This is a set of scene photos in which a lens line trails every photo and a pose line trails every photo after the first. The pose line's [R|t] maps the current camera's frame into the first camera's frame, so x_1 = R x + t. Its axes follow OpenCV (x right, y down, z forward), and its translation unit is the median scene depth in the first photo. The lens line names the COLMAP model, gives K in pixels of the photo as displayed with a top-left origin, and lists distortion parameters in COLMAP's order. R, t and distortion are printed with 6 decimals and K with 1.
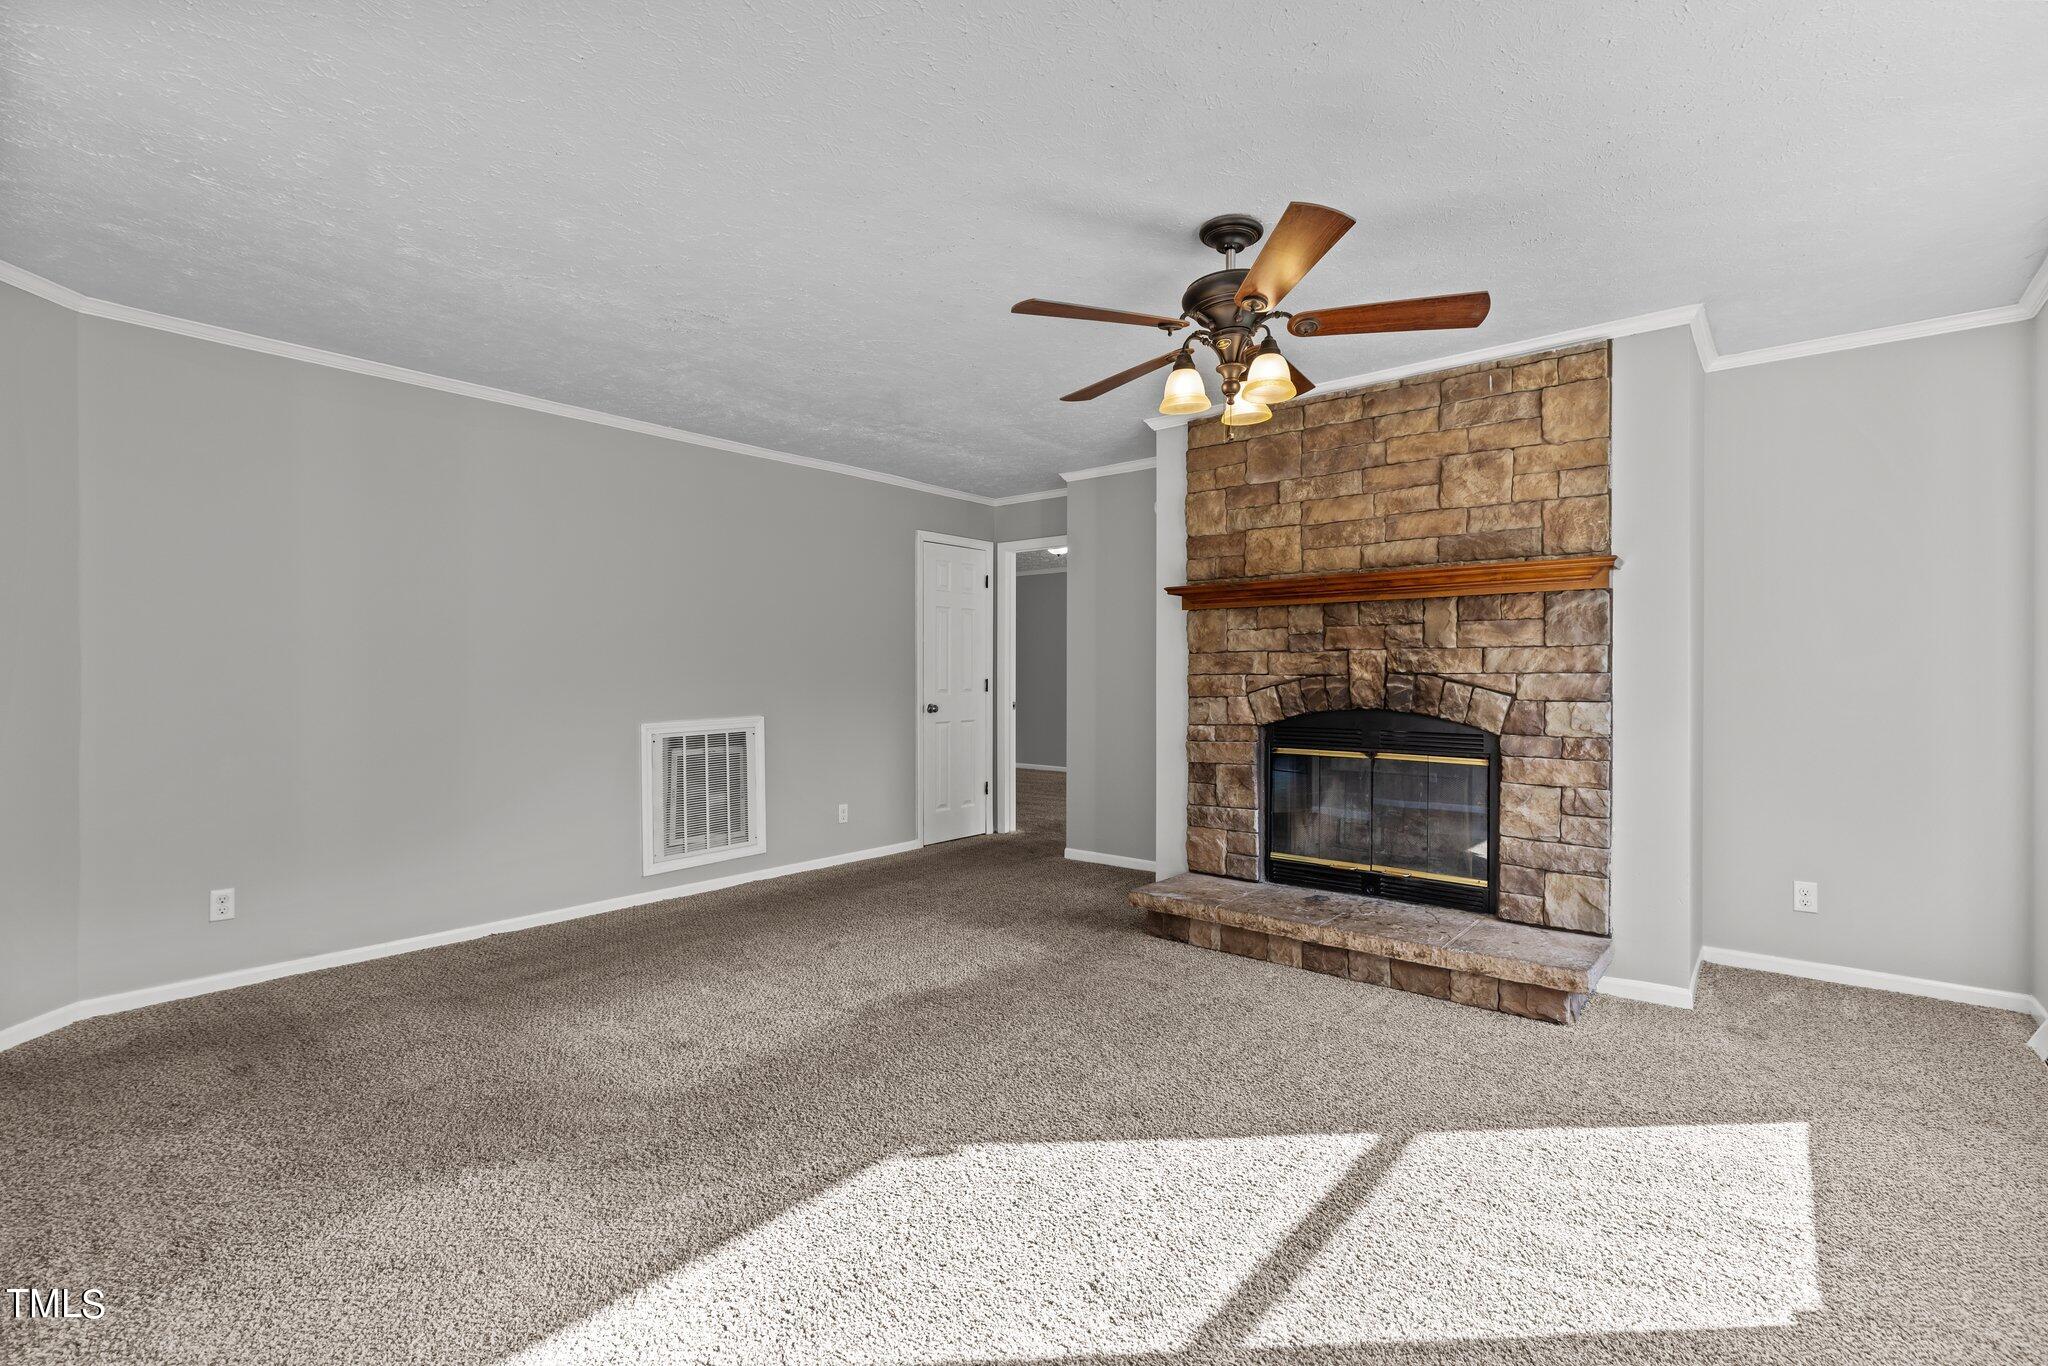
lens RADIAL K [[912.4, 0, 1028.0], [0, 912.4, 681.4], [0, 0, 1]] dist [-0.002617, -0.001293]
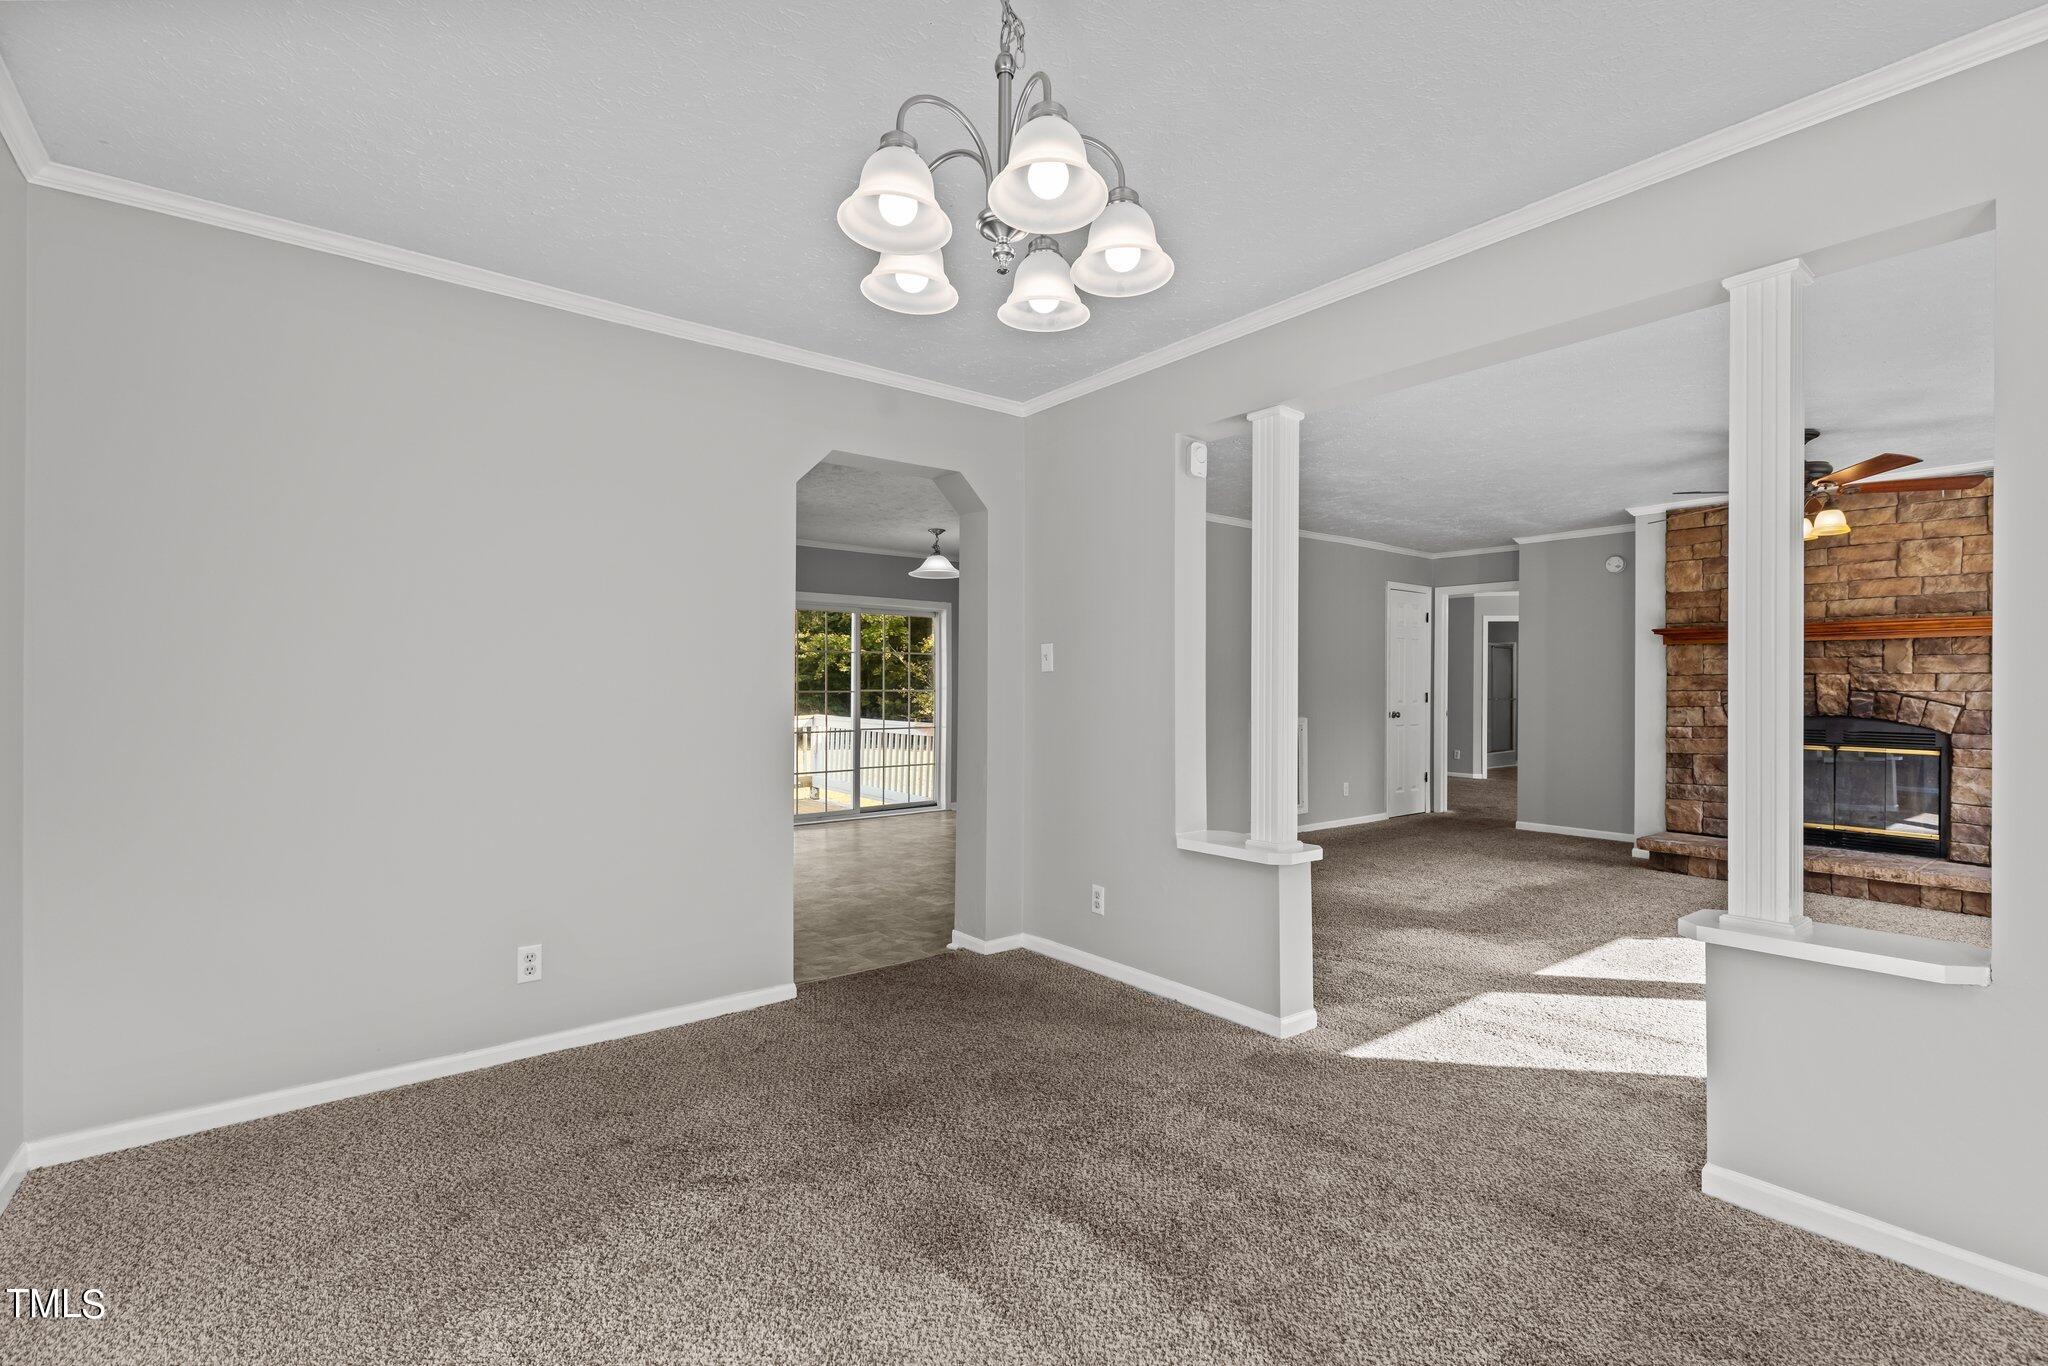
lens RADIAL K [[912.4, 0, 1020.3], [0, 912.4, 687.4], [0, 0, 1]] dist [-0.002617, -0.001293]
pose [[0.975085, 0.005636, -0.221761, -0.568644], [-0.007442, 0.999946, -0.007309, 0.005955], [0.221708, 0.008778, 0.975074, -0.692750]]
